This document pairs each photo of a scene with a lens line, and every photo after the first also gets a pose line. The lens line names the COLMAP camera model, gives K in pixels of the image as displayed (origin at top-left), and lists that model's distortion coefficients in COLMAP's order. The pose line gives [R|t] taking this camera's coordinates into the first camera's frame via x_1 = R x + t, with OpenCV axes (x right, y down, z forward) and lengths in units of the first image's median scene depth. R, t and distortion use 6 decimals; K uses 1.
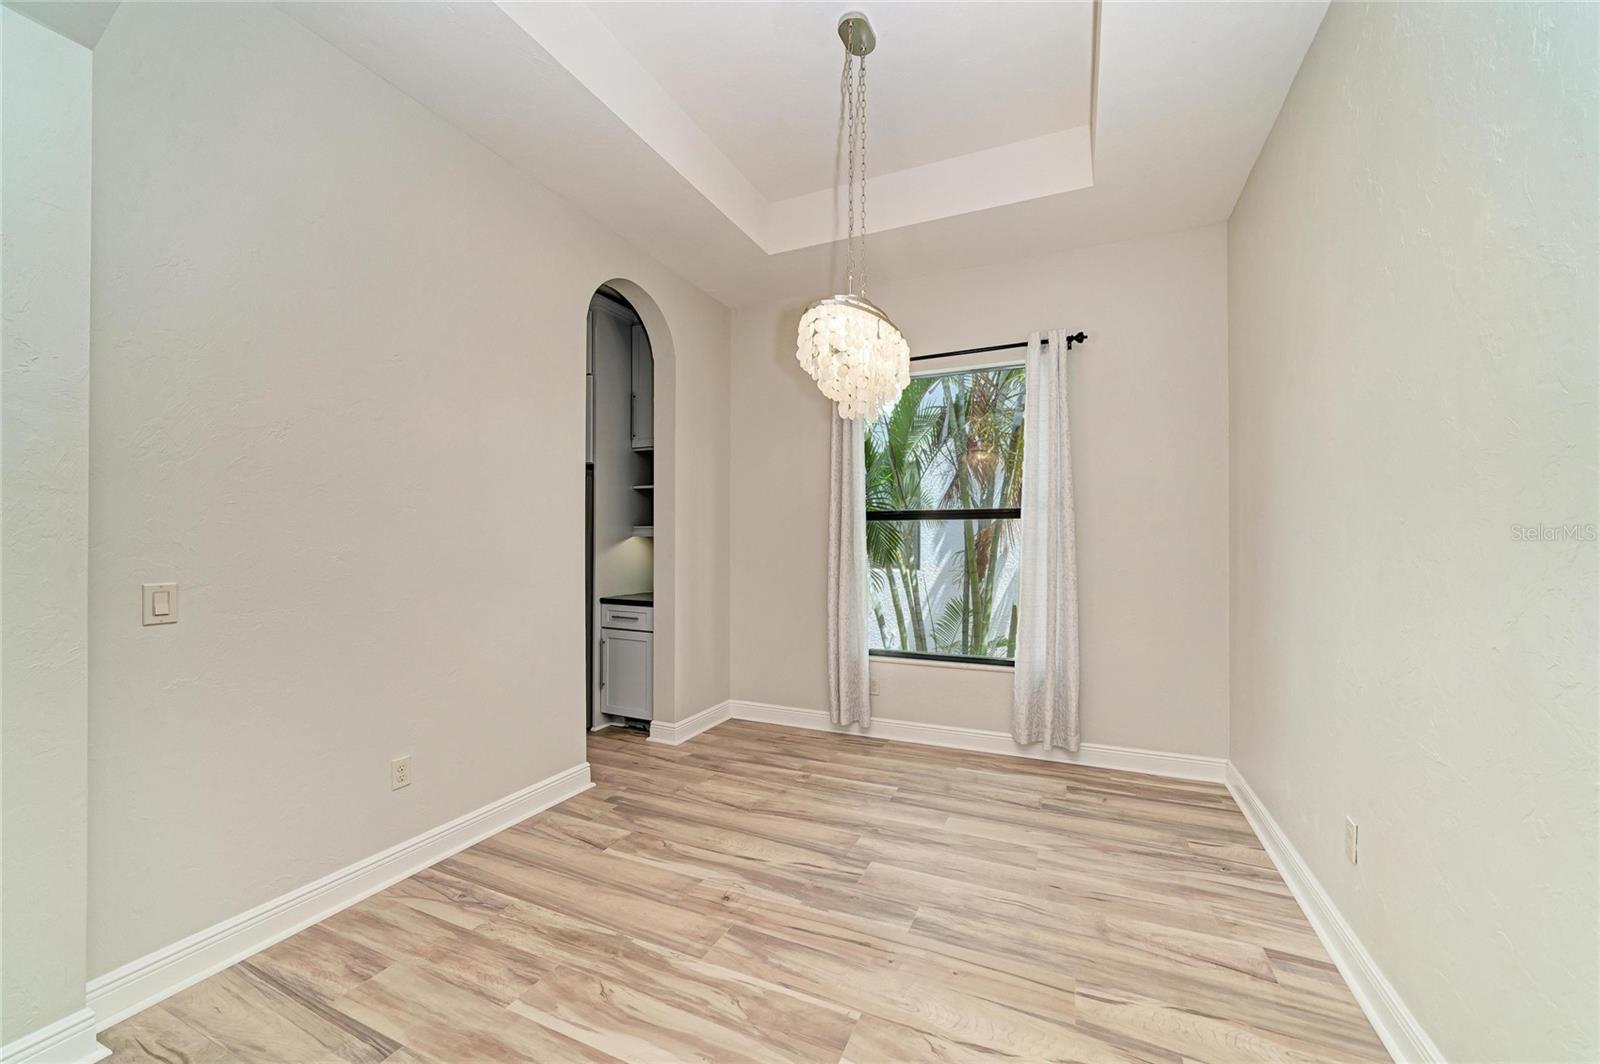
lens RADIAL K [[625.6, 0, 797.3], [0, 625.6, 528.9], [0, 0, 1]] dist [-0.015799, 0.005513]
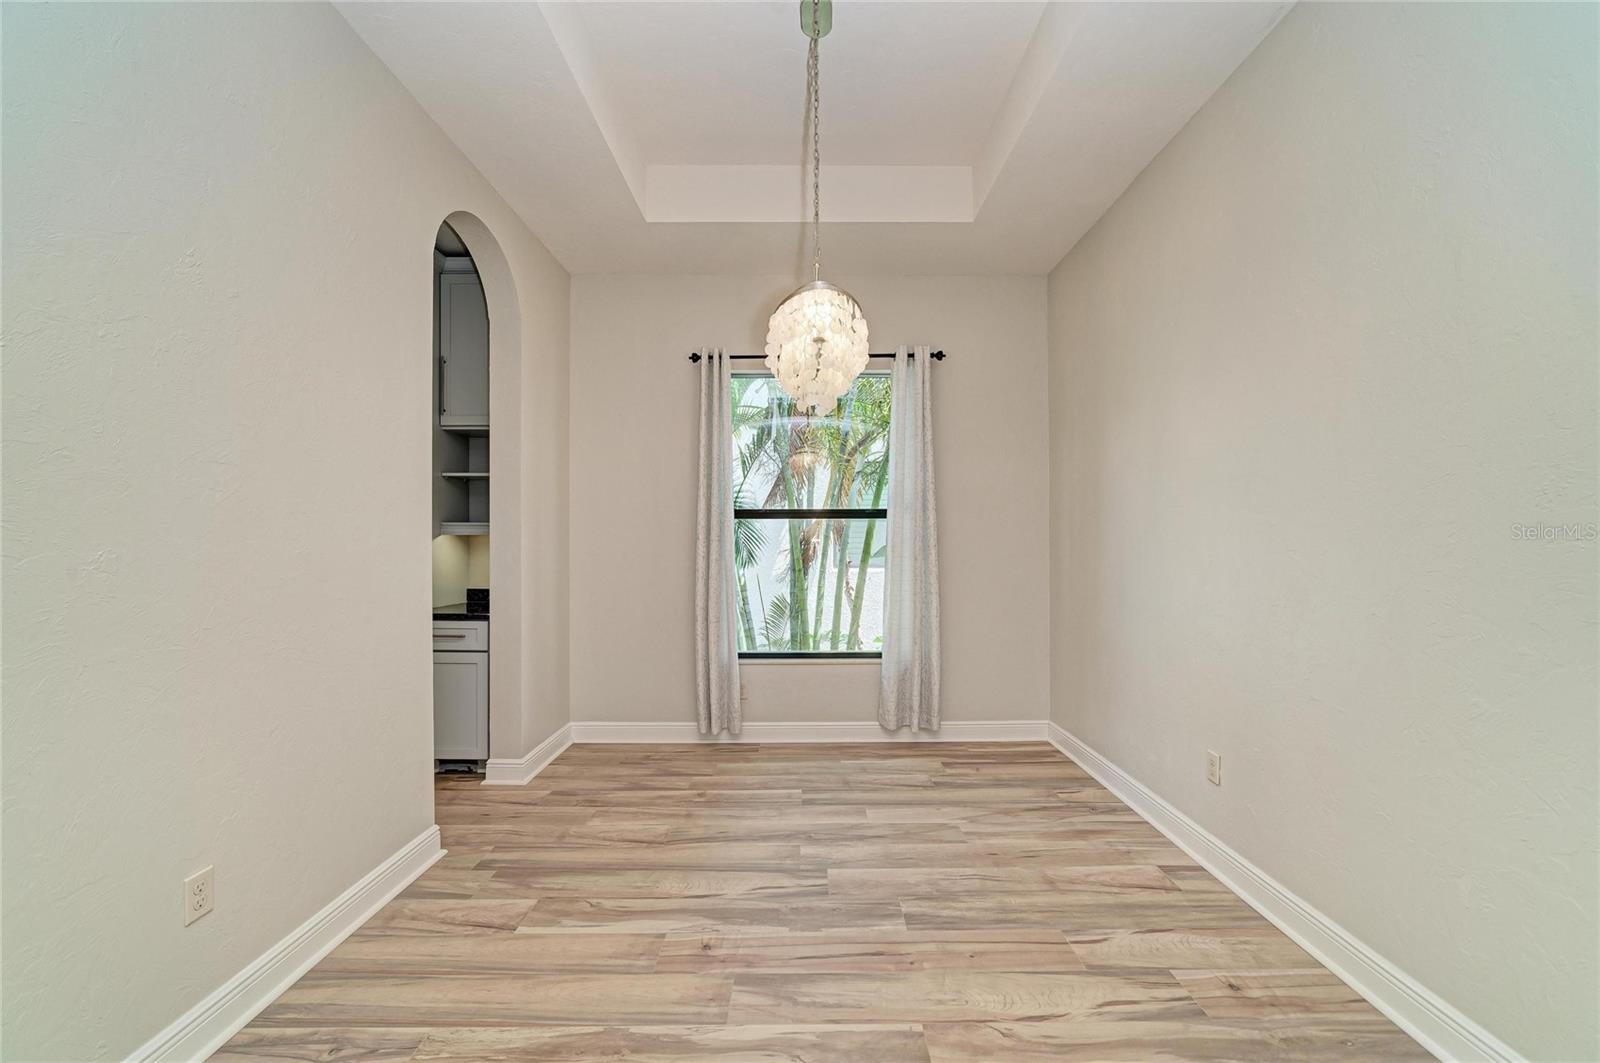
lens RADIAL K [[625.6, 0, 811.9], [0, 625.6, 531.1], [0, 0, 1]] dist [-0.015799, 0.005513]
pose [[0.904303, 0.004376, 0.426869, -0.289473], [-0.006354, 0.999975, 0.003209, 0.003138], [-0.426844, -0.005614, 0.904308, 0.120749]]
